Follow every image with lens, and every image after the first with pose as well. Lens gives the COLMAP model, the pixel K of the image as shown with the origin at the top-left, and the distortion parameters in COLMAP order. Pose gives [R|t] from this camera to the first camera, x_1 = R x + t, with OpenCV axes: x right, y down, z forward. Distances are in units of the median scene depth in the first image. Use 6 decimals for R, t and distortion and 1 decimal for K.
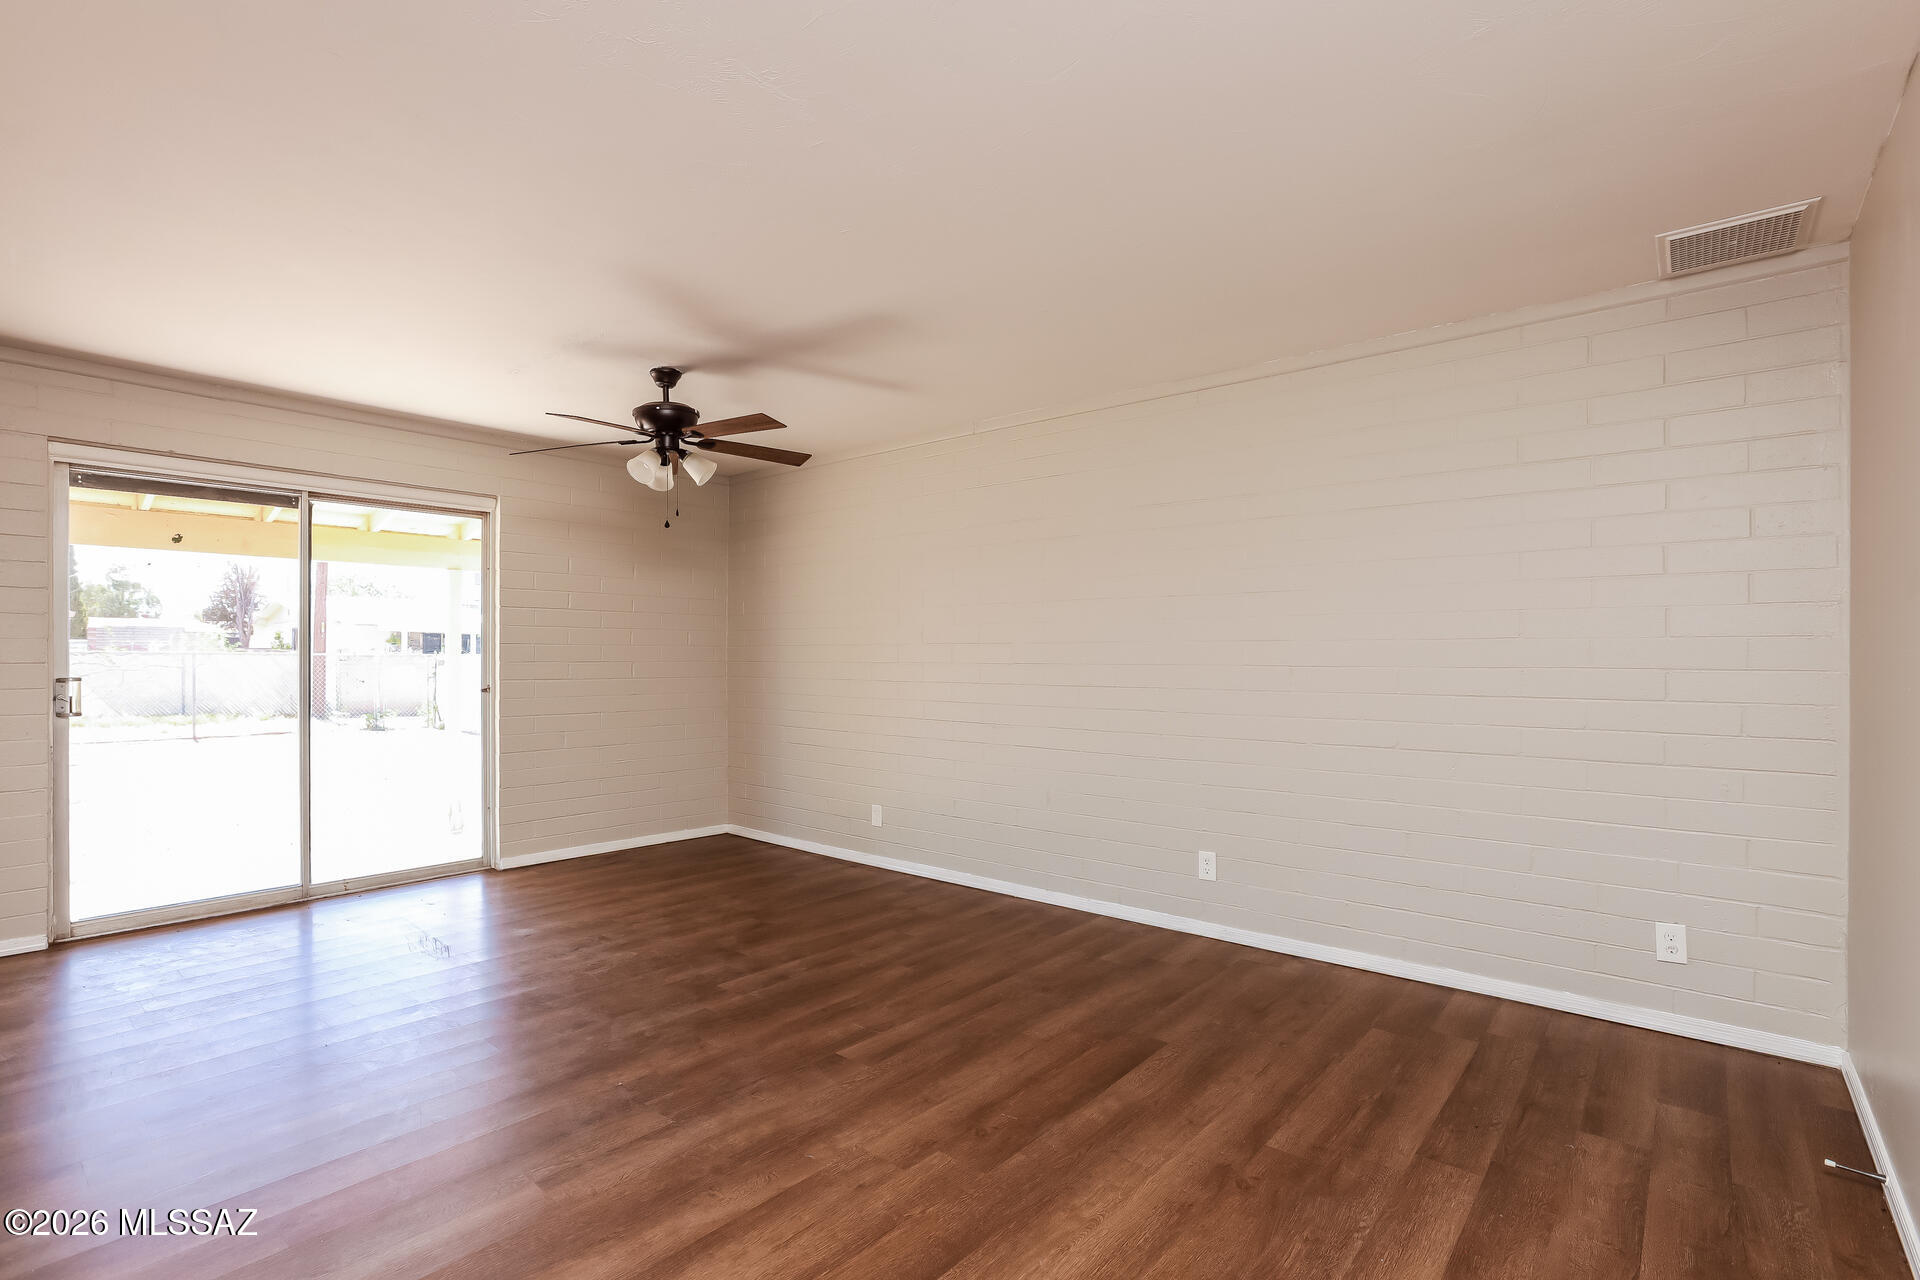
lens RADIAL K [[898.1, 0, 950.5], [0, 898.1, 650.5], [0, 0, 1]] dist [-0.030365, 0.001610]
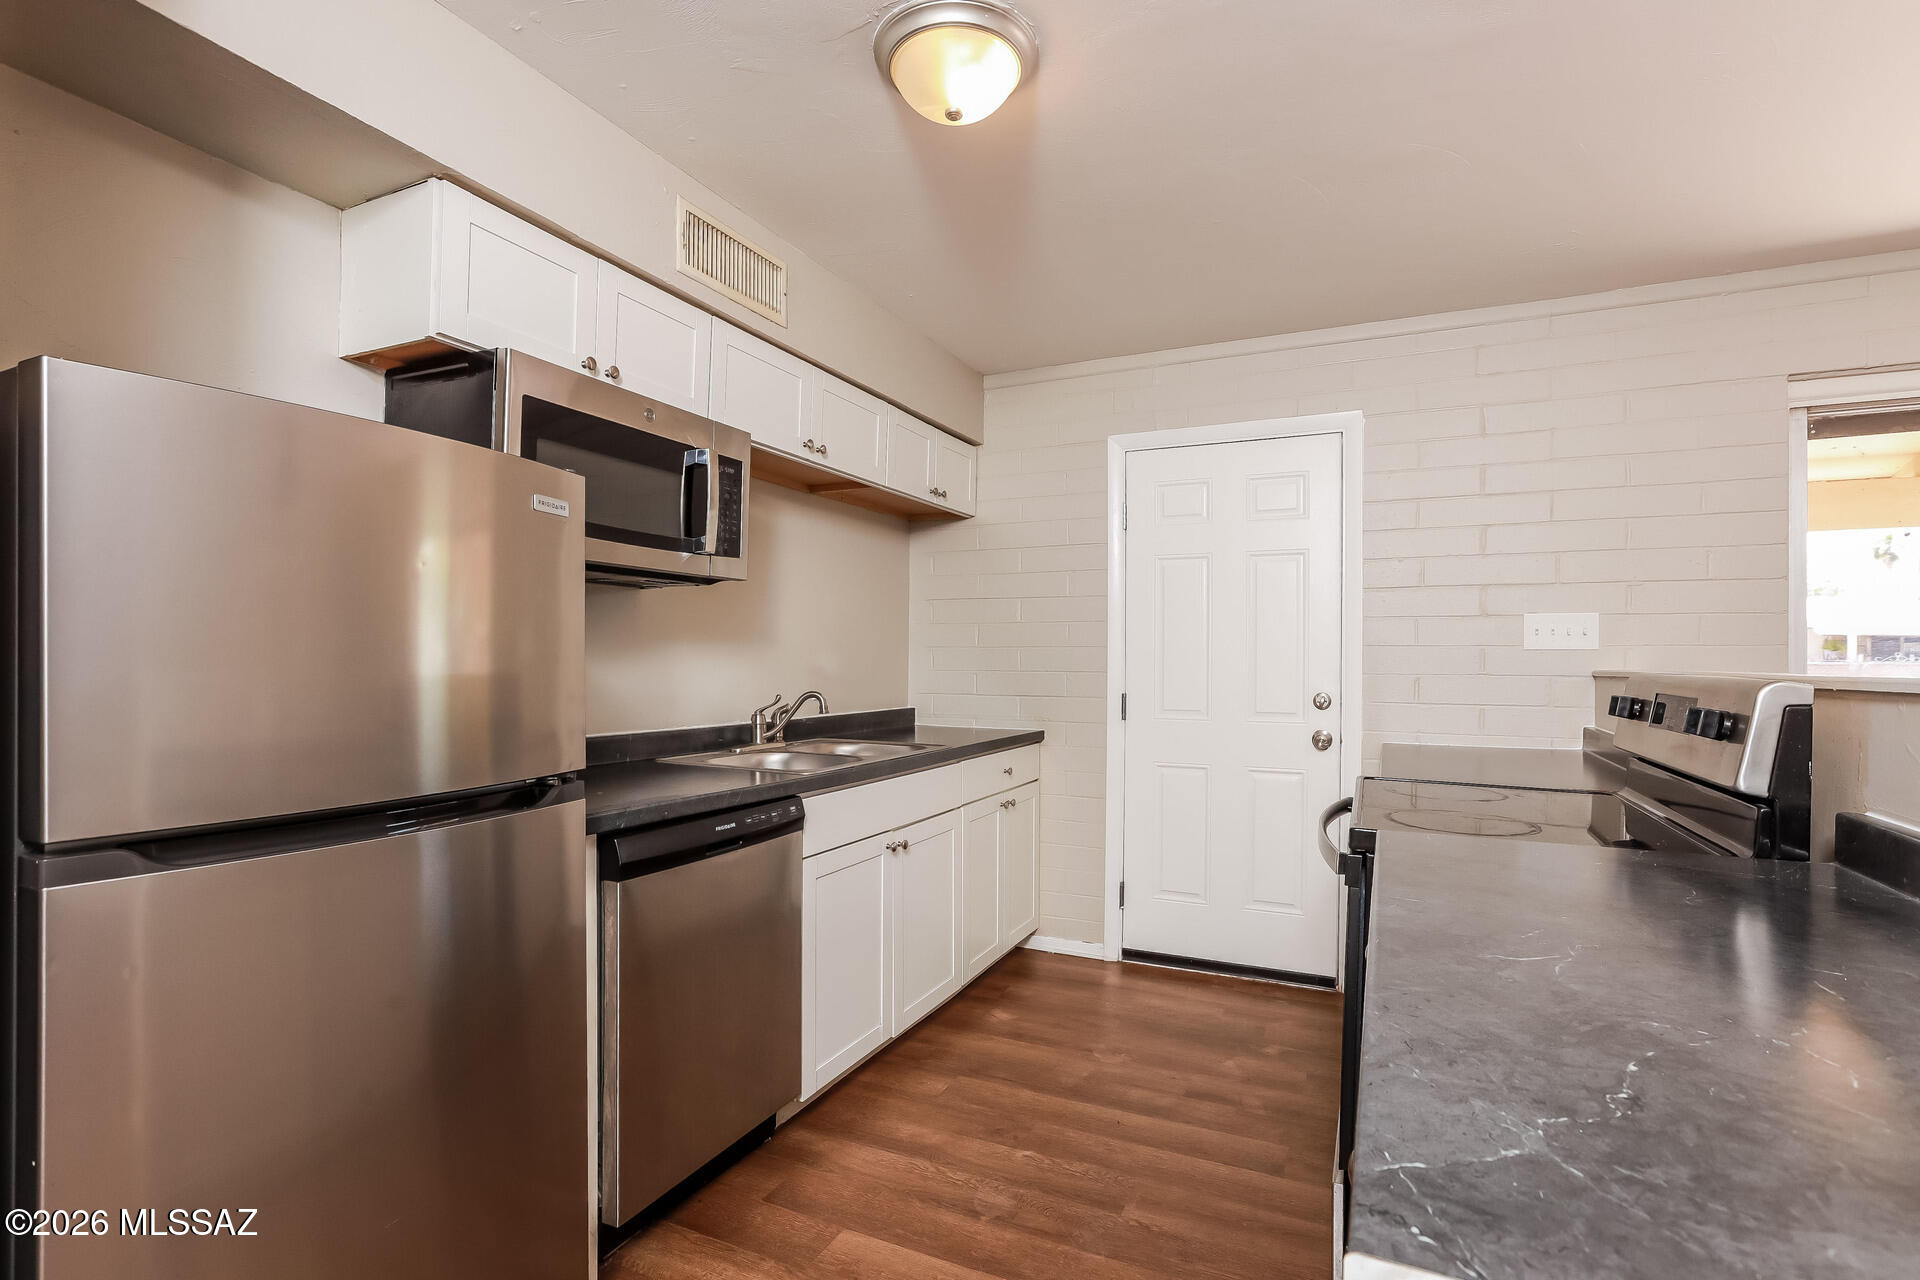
lens RADIAL K [[898.1, 0, 946.0], [0, 898.1, 652.6], [0, 0, 1]] dist [-0.030365, 0.001610]
pose [[0.247043, -0.009792, -0.968955, -0.452778], [0.003602, 0.999951, -0.009187, -0.006940], [0.968998, -0.001220, 0.247066, 0.118135]]
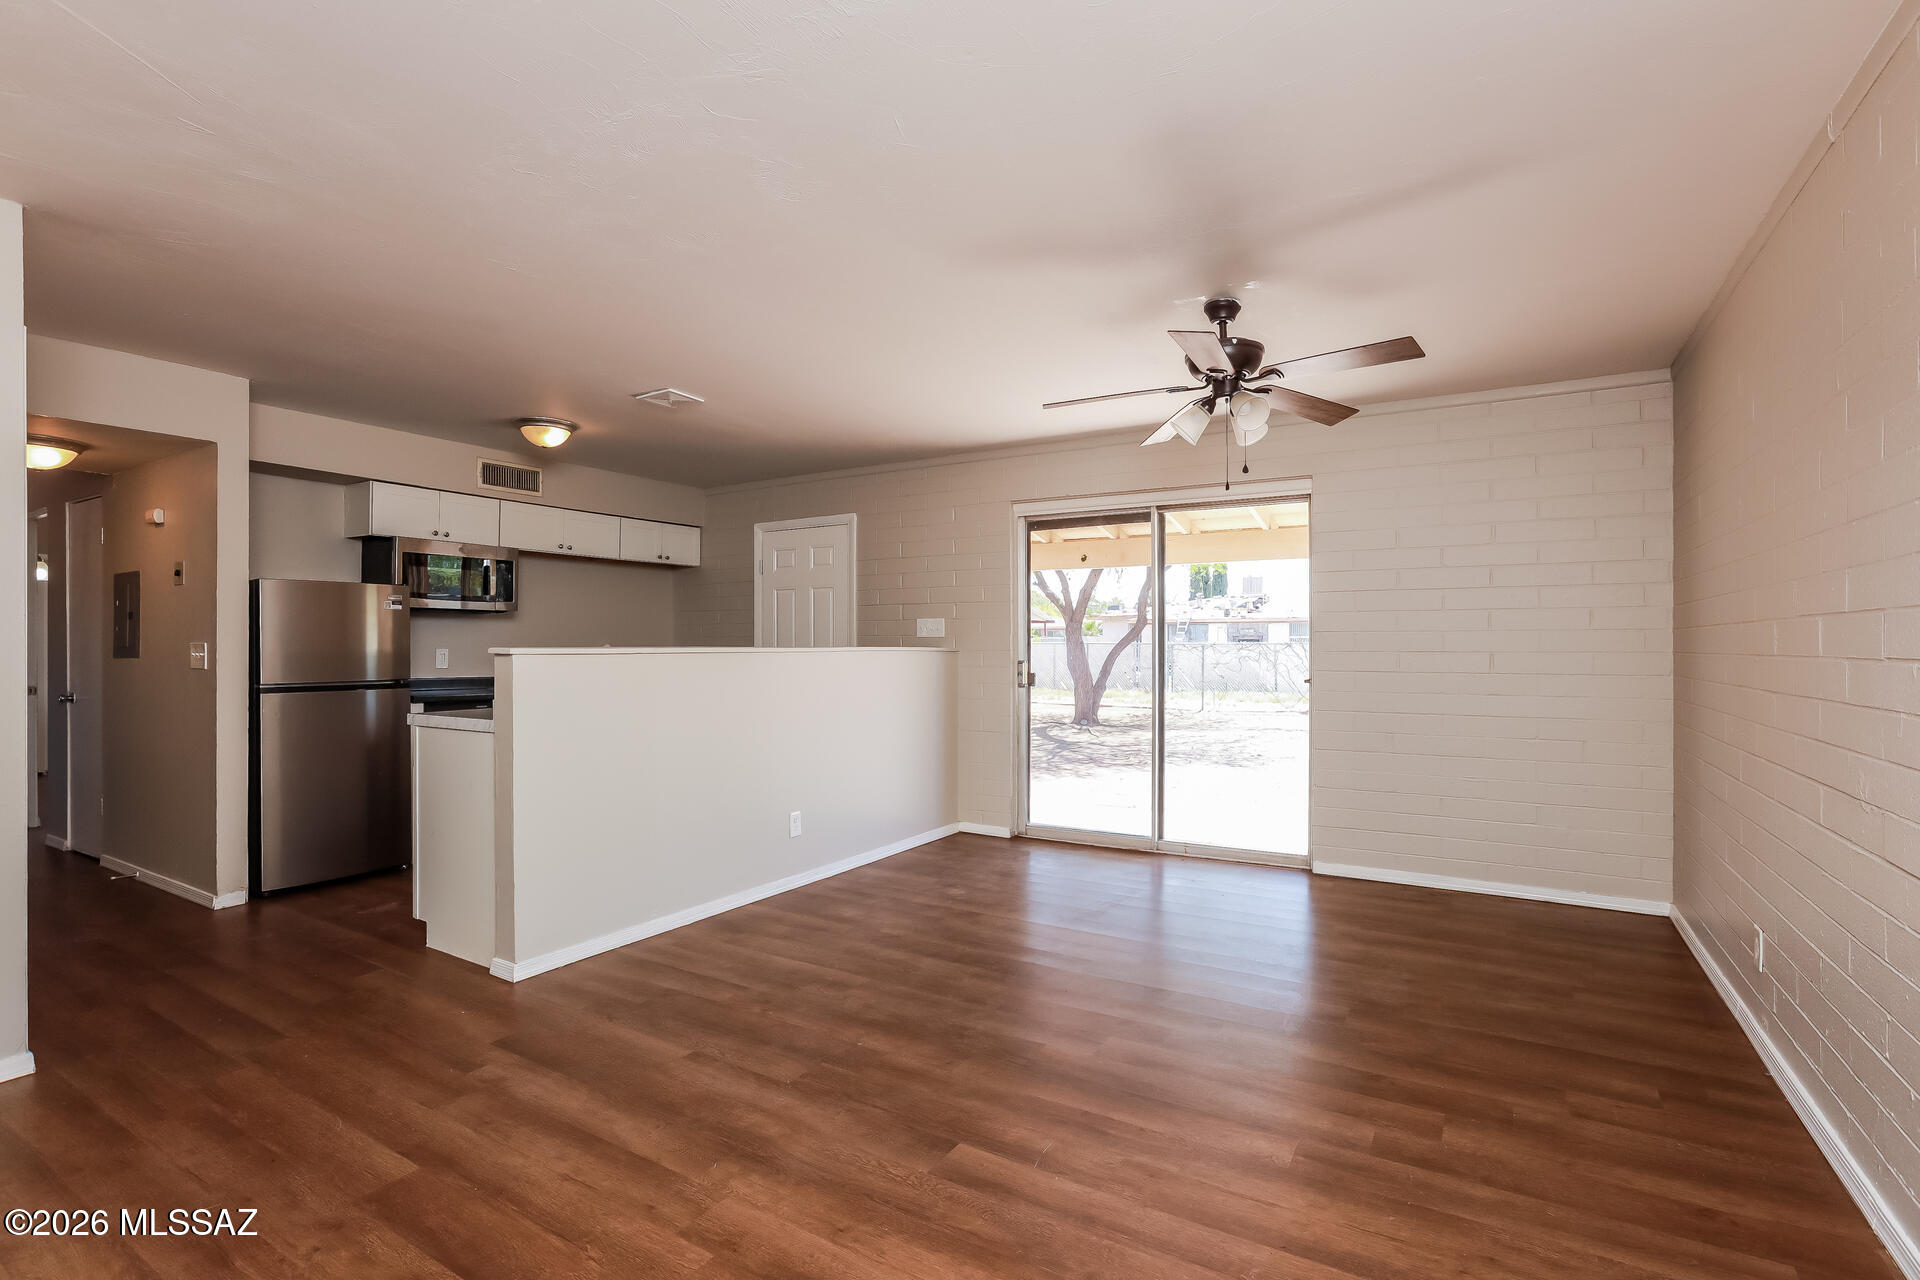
lens RADIAL K [[898.1, 0, 971.7], [0, 898.1, 644.2], [0, 0, 1]] dist [-0.030365, 0.001610]
pose [[0.164982, -0.006397, -0.986276, 0.446352], [0.005694, 0.999968, -0.005534, 0.010566], [0.986280, -0.004702, 0.165014, 0.605538]]
